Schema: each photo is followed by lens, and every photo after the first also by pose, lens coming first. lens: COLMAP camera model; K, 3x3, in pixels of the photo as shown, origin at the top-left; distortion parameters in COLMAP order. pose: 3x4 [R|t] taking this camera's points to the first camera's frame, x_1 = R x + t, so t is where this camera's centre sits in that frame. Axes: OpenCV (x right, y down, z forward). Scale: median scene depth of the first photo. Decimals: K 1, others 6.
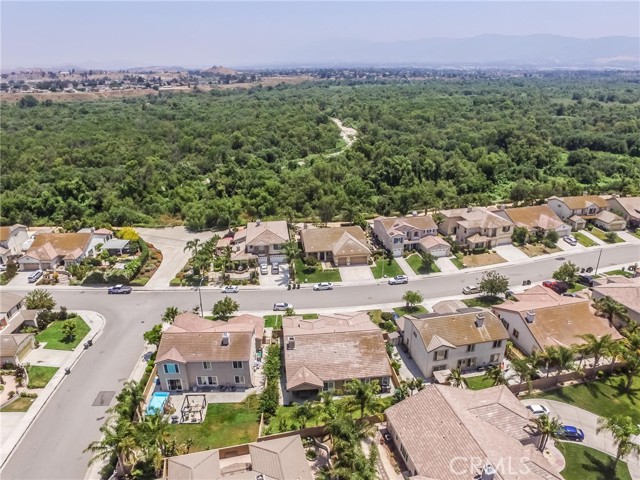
lens RADIAL K [[432.2, 0, 320.0], [0, 432.2, 240.0], [0, 0, 1]] dist [-0.112138, 0.065746]
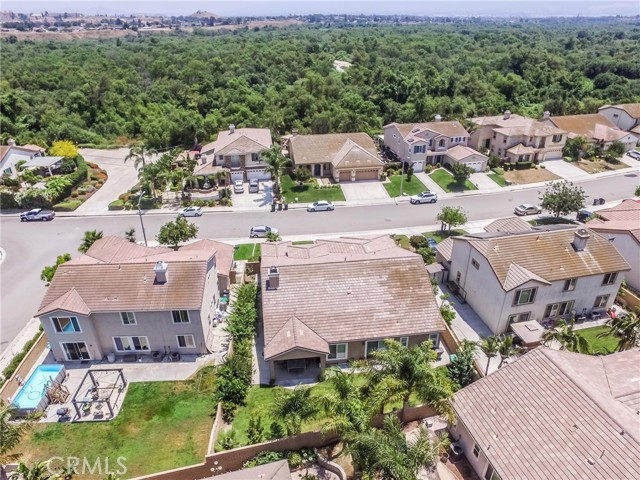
lens RADIAL K [[432.2, 0, 320.0], [0, 432.2, 240.0], [0, 0, 1]] dist [-0.112138, 0.065746]
pose [[0.999734, -0.008259, 0.021544, -0.009240], [0.005767, 0.993549, 0.113257, 0.078515], [-0.022341, -0.113103, 0.993332, 0.272236]]
